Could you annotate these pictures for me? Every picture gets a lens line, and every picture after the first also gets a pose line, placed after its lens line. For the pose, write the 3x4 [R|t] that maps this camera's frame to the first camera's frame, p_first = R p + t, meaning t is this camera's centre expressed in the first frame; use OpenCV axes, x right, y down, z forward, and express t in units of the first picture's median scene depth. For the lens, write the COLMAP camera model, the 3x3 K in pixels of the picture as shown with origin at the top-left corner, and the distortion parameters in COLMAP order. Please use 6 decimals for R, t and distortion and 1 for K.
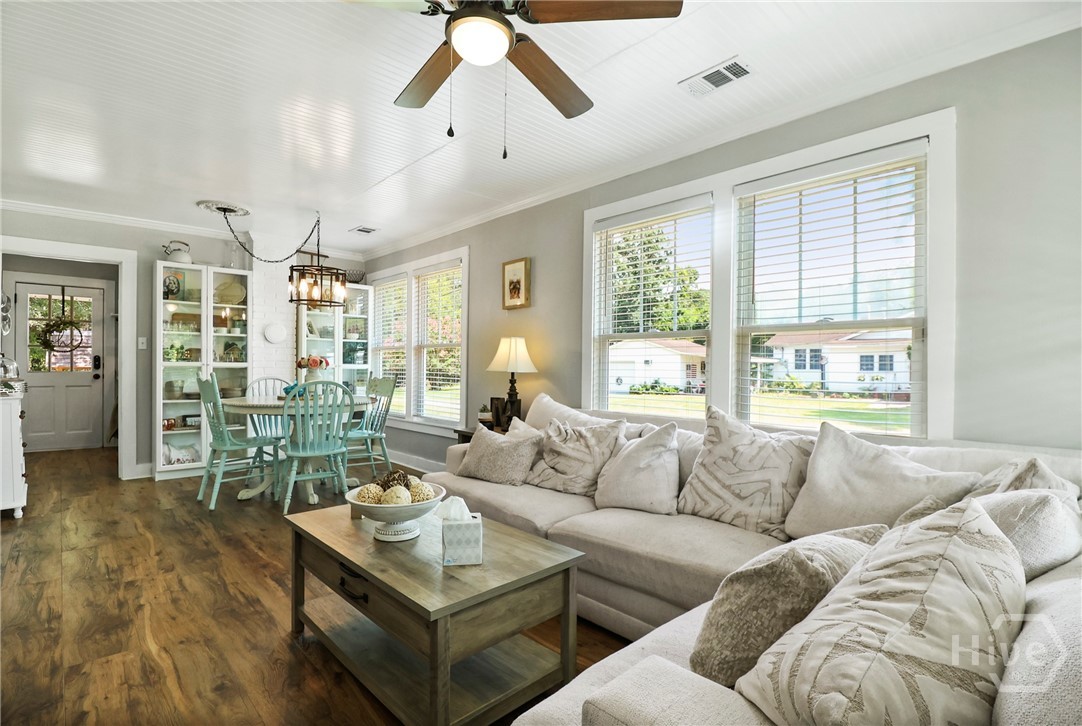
lens RADIAL K [[518.6, 0, 538.4], [0, 518.6, 365.9], [0, 0, 1]] dist [0.002129, -0.015092]
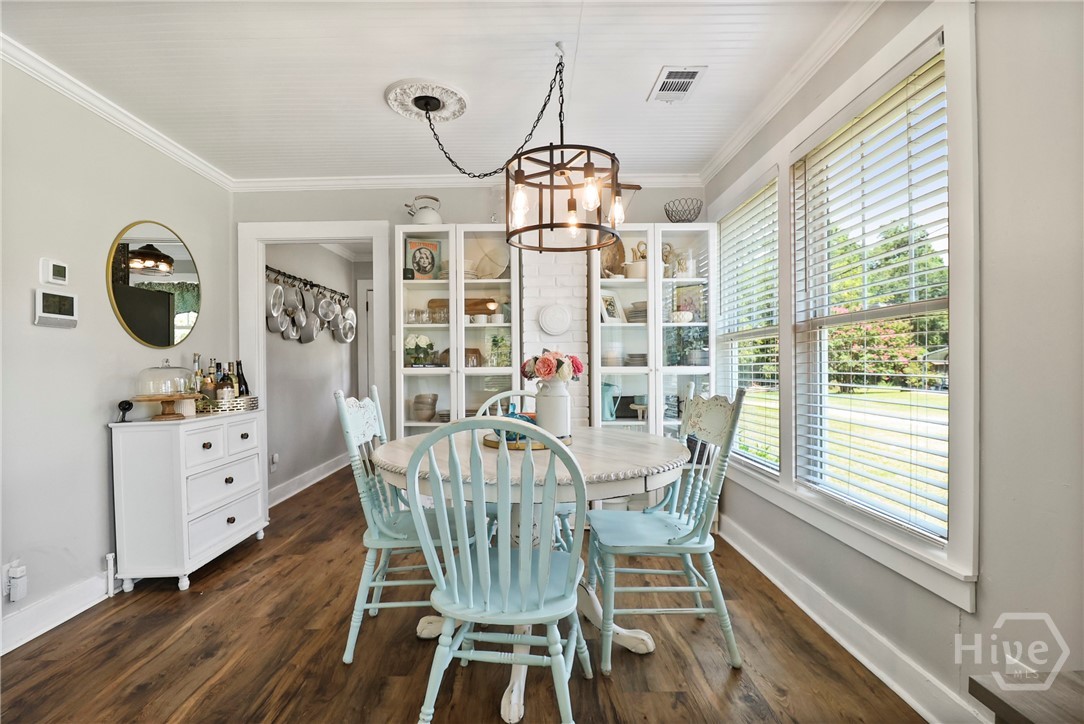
lens RADIAL K [[519.6, 0, 525.0], [0, 519.6, 366.6], [0, 0, 1]] dist [0.002129, -0.015092]
pose [[0.731578, -0.015699, -0.681577, -0.101404], [0.016978, 0.999844, -0.004807, -0.003319], [0.681547, -0.008055, 0.731730, 0.487114]]
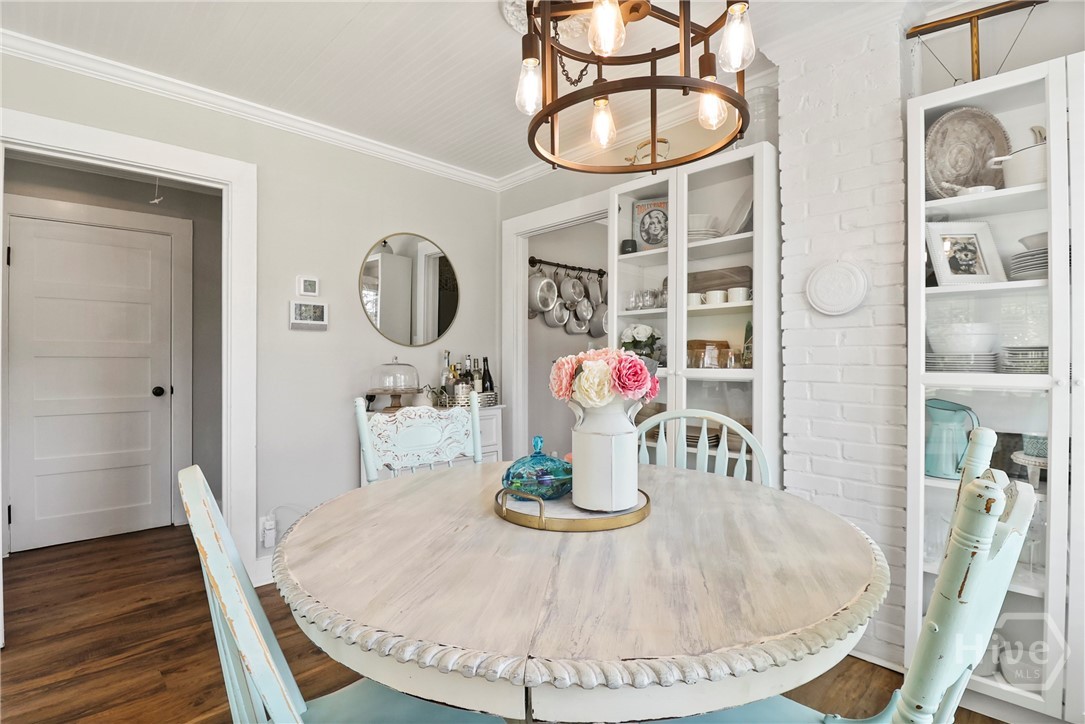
lens RADIAL K [[520.0, 0, 535.7], [0, 520.0, 357.1], [0, 0, 1]] dist [0.002129, -0.015092]
pose [[0.016835, -0.013771, -0.999763, -0.140937], [0.002901, 0.999902, -0.013724, -0.009932], [0.999854, -0.002669, 0.016873, 0.740874]]
